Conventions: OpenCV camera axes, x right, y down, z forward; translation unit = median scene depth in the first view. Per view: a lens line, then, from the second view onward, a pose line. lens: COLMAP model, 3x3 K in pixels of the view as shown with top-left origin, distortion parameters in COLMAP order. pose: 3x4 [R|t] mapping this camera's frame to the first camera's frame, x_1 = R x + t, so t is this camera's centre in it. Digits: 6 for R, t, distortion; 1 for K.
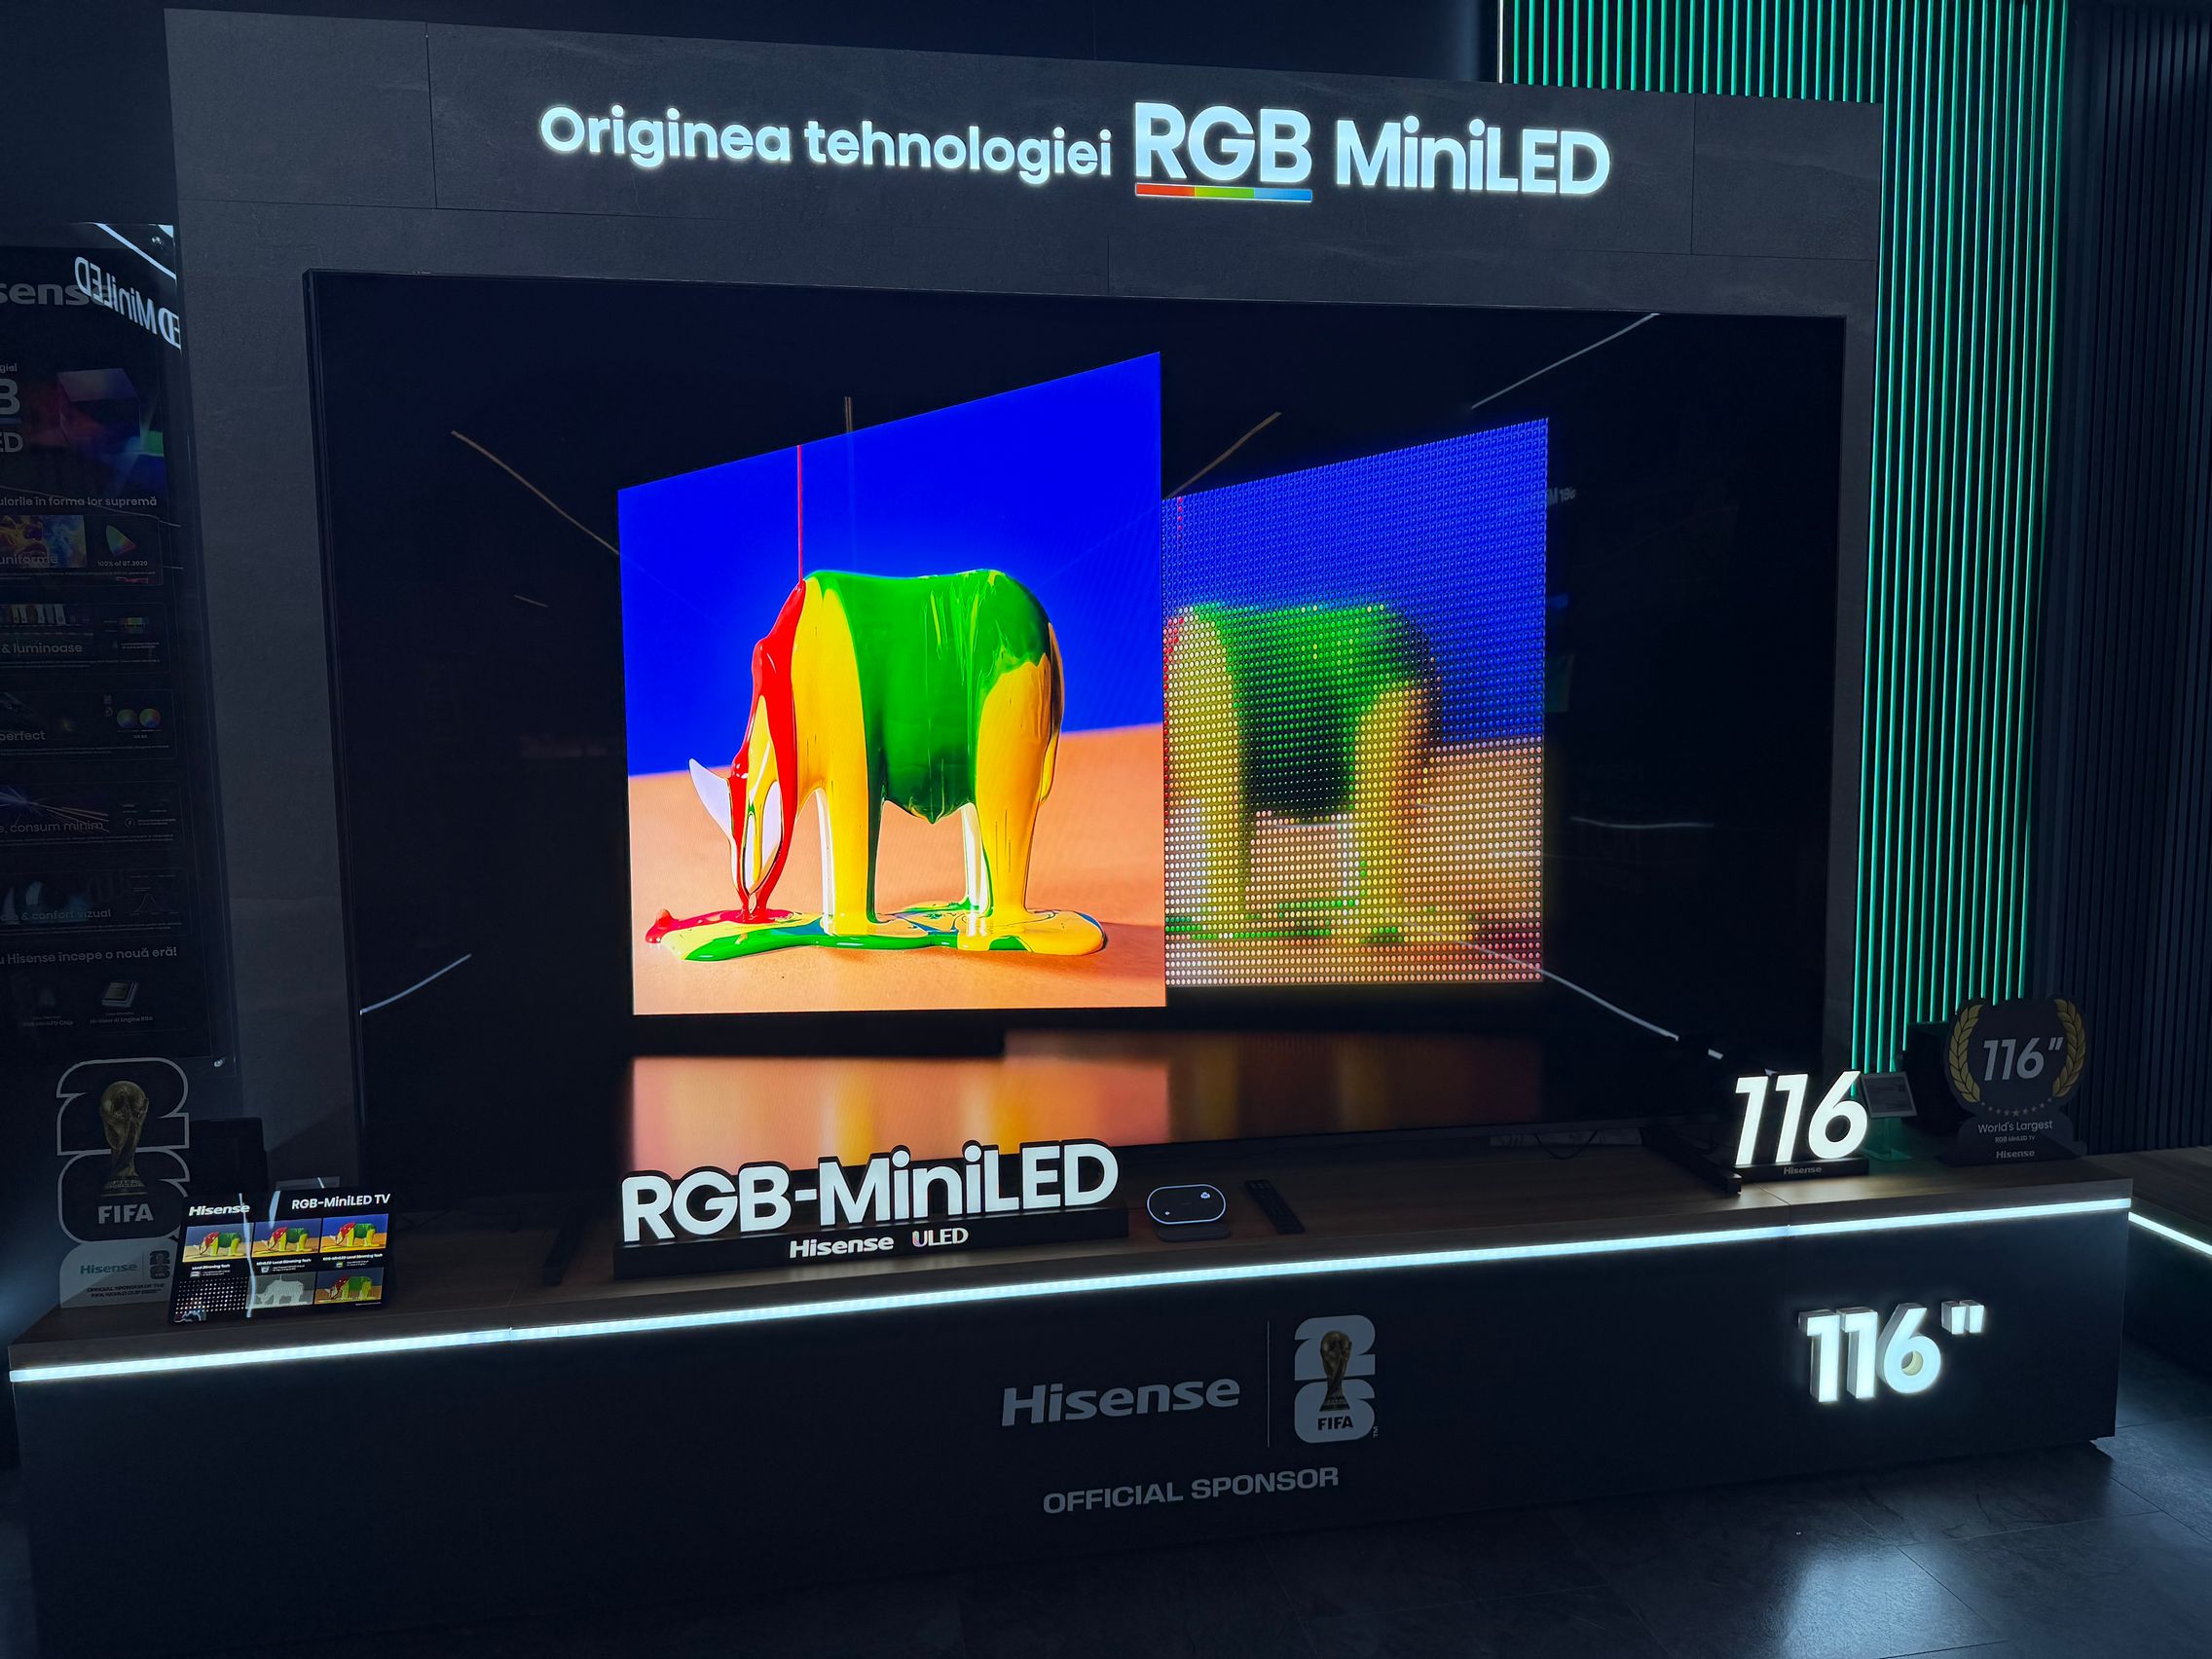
lens RADIAL K [[1529.6, 0, 1099.3], [0, 1529.6, 825.3], [0, 0, 1]] dist [0.027577, -0.053253]
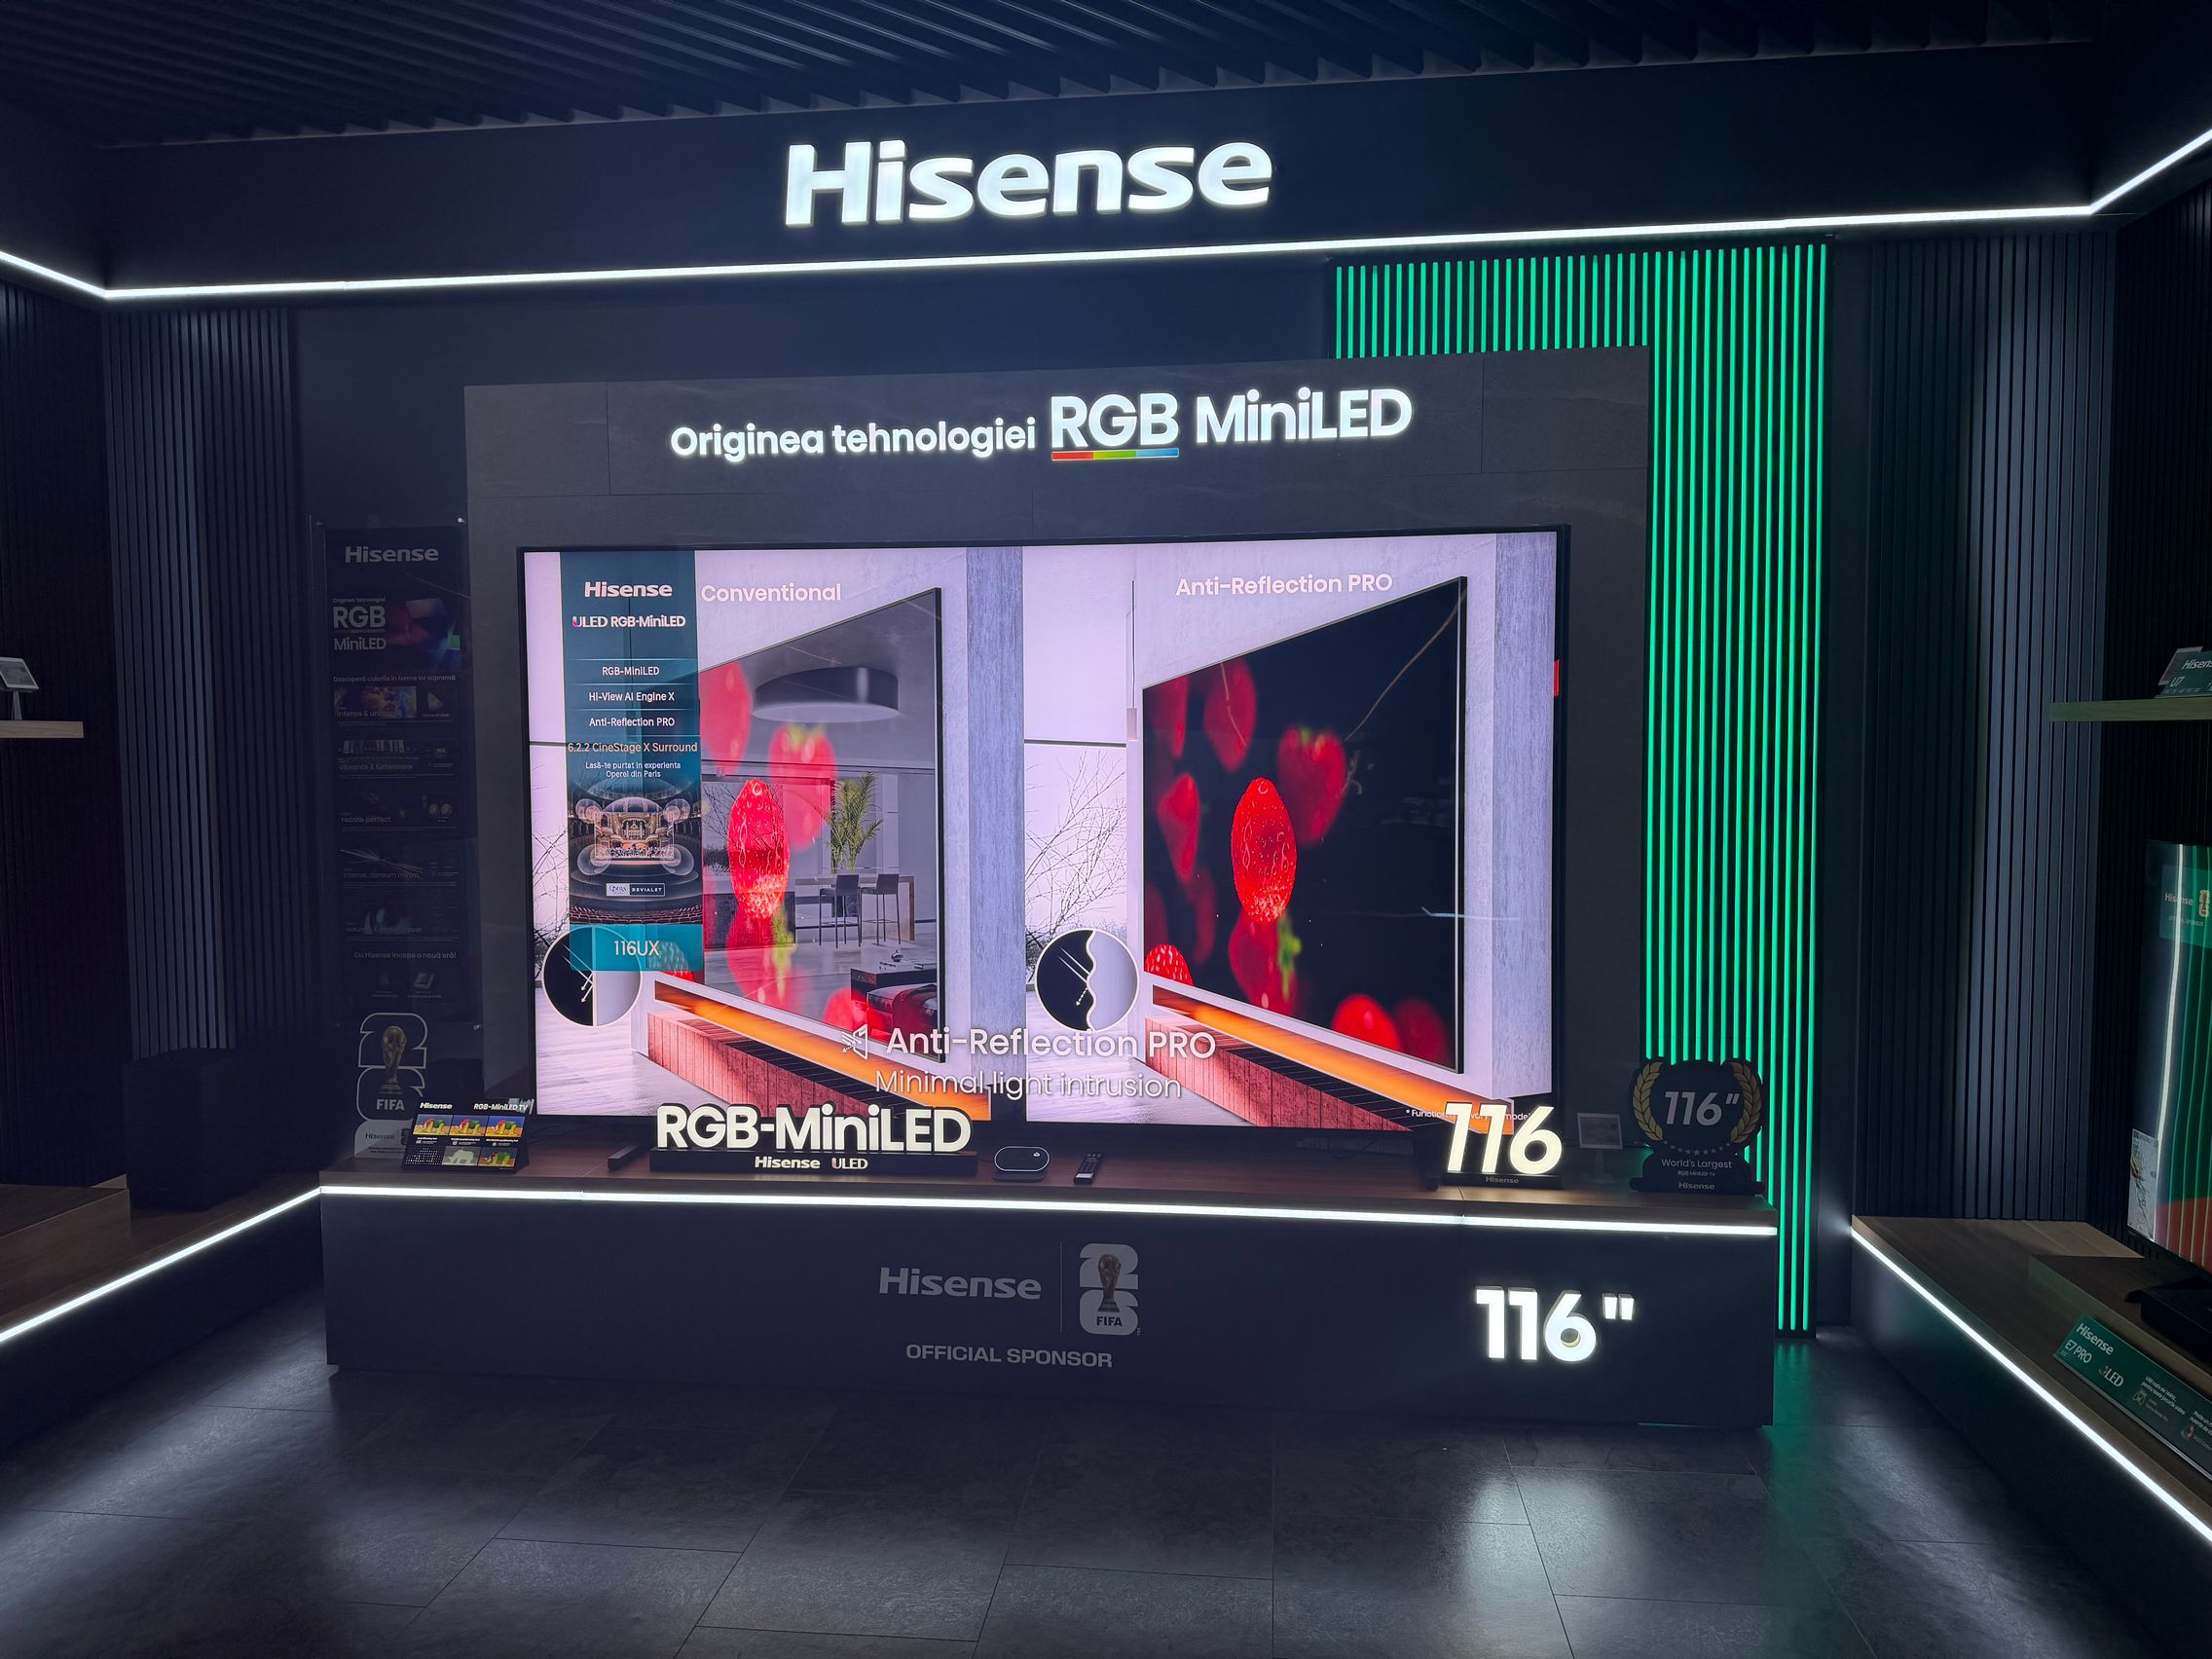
lens RADIAL K [[1529.6, 0, 1106.2], [0, 1529.6, 824.9], [0, 0, 1]] dist [0.027577, -0.053253]
pose [[0.960010, 0.021332, -0.279151, 0.509983], [-0.035283, 0.998362, -0.045047, -0.005409], [0.277733, 0.053095, 0.959190, -0.367341]]
